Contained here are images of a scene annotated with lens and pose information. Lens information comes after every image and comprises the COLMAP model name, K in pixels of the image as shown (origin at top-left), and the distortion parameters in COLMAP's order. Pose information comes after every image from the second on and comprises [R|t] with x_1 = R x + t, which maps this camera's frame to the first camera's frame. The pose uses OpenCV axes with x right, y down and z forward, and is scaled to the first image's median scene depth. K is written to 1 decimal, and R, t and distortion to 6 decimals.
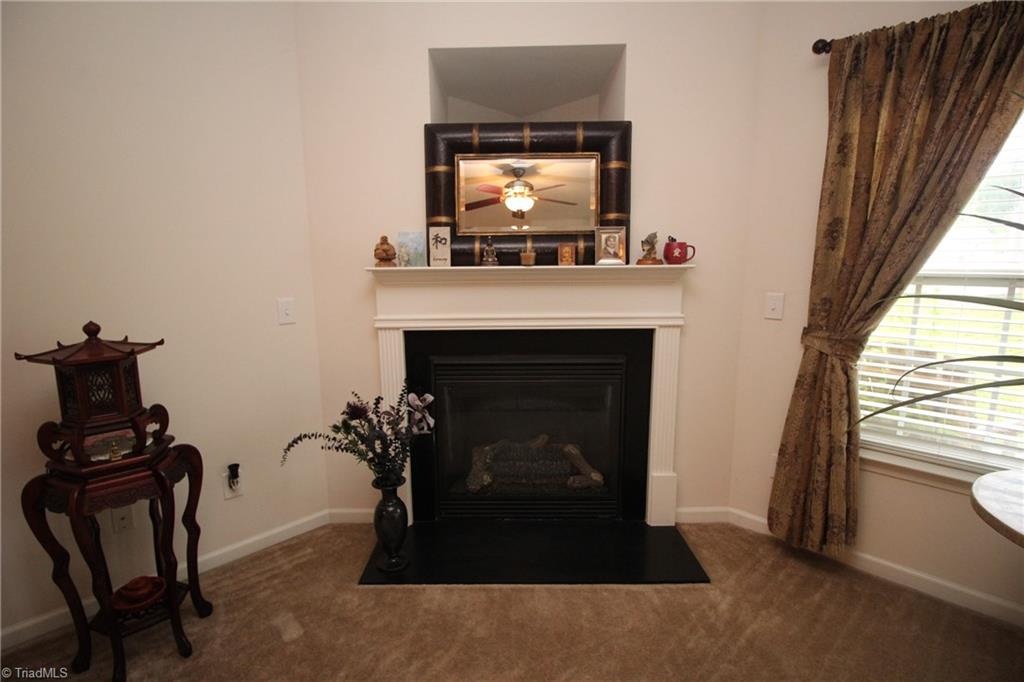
lens RADIAL K [[479.7, 0, 507.0], [0, 479.7, 341.8], [0, 0, 1]] dist [0.000685, -0.013944]
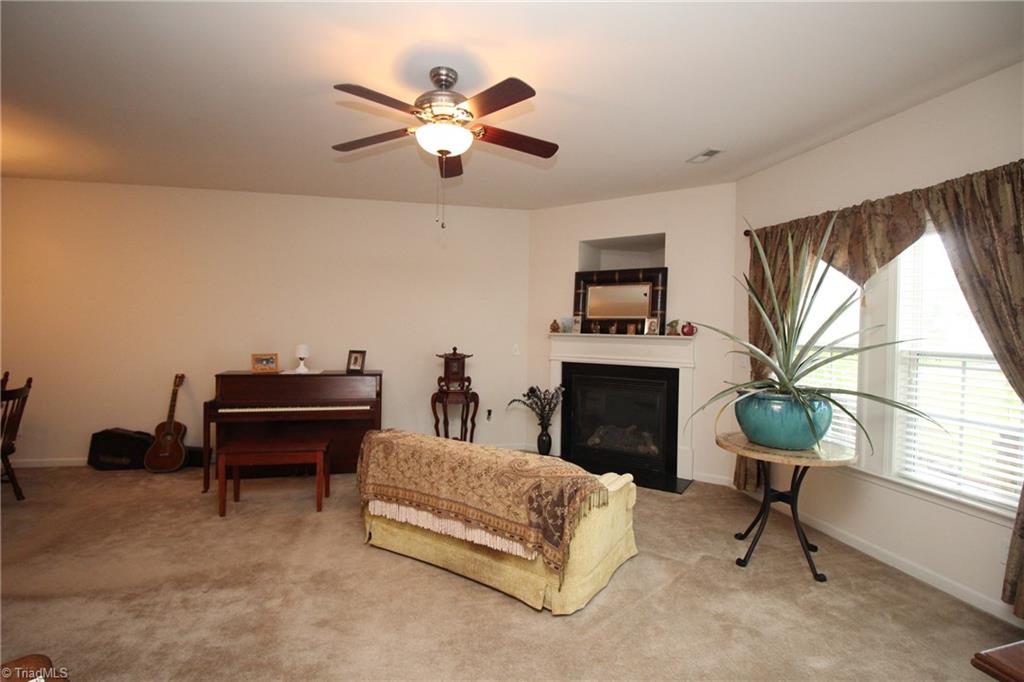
lens RADIAL K [[474.0, 0, 505.2], [0, 474.0, 337.0], [0, 0, 1]] dist [0.001699, -0.013510]
pose [[0.842932, 0.033058, -0.537004, 0.784787], [-0.111113, 0.987290, -0.113635, 0.151252], [0.526422, 0.155455, 0.835891, -1.047832]]
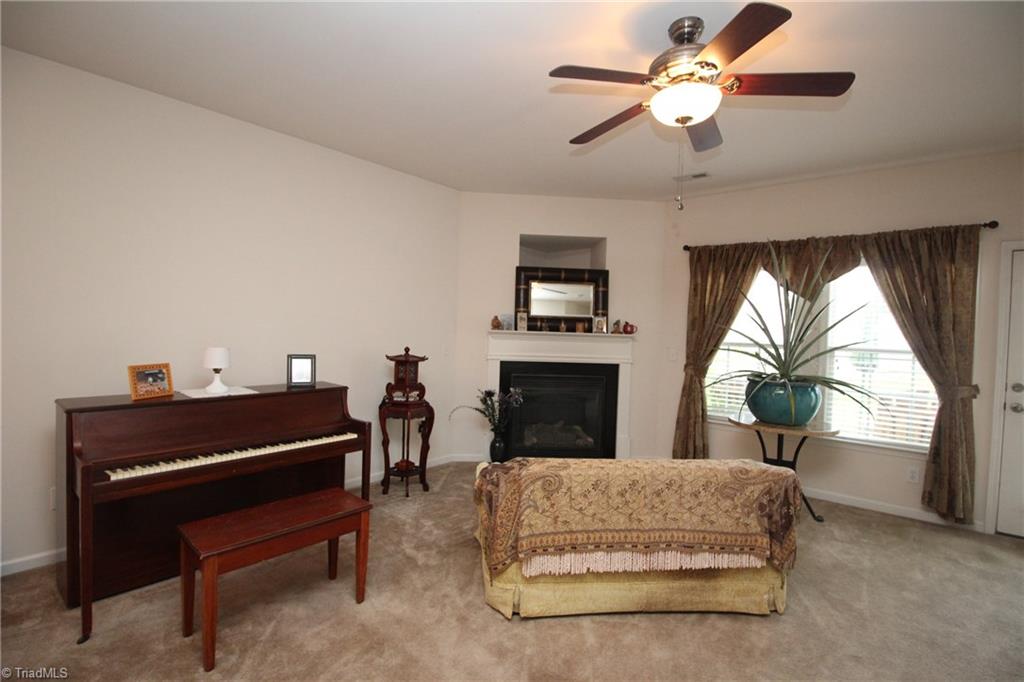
lens RADIAL K [[472.3, 0, 512.0], [0, 472.3, 341.0], [0, 0, 1]] dist [0.000944, -0.014180]
pose [[0.995751, 0.038453, 0.083670, -0.362261], [-0.026588, 0.989997, -0.138558, 0.183665], [-0.088161, 0.135744, 0.986814, -1.090125]]
